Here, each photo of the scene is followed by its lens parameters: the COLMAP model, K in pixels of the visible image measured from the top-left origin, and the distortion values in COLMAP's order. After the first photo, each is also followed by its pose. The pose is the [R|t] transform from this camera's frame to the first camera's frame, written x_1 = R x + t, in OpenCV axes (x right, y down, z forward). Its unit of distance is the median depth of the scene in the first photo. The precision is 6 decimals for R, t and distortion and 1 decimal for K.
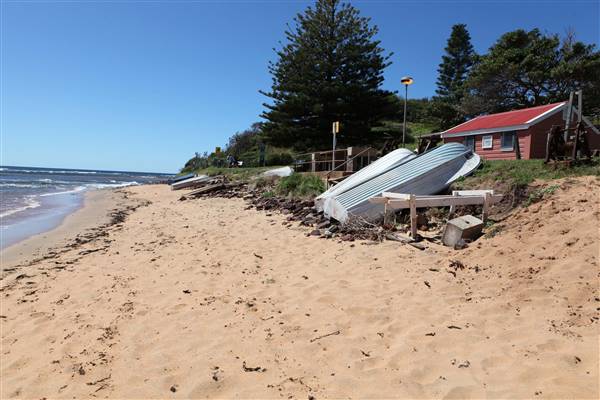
lens RADIAL K [[465.7, 0, 293.8], [0, 465.7, 196.8], [0, 0, 1]] dist [-0.087196, 0.052573]
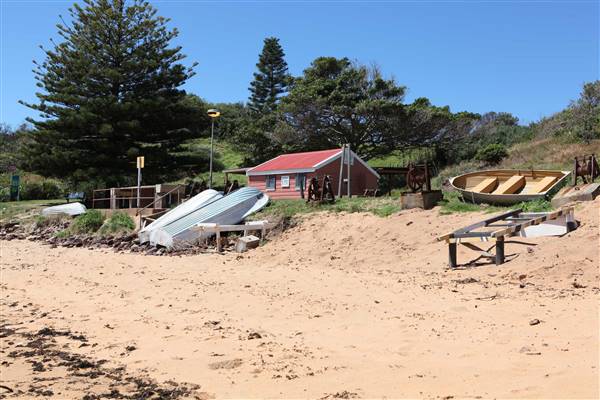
lens RADIAL K [[794.0, 0, 290.9], [0, 794.0, 196.7], [0, 0, 1]] dist [0.042160, 0.000000]
pose [[0.944877, -0.000923, 0.327424, -0.135534], [0.022510, 0.997813, -0.062146, 0.026521], [-0.326650, 0.066091, 0.942832, -0.563313]]
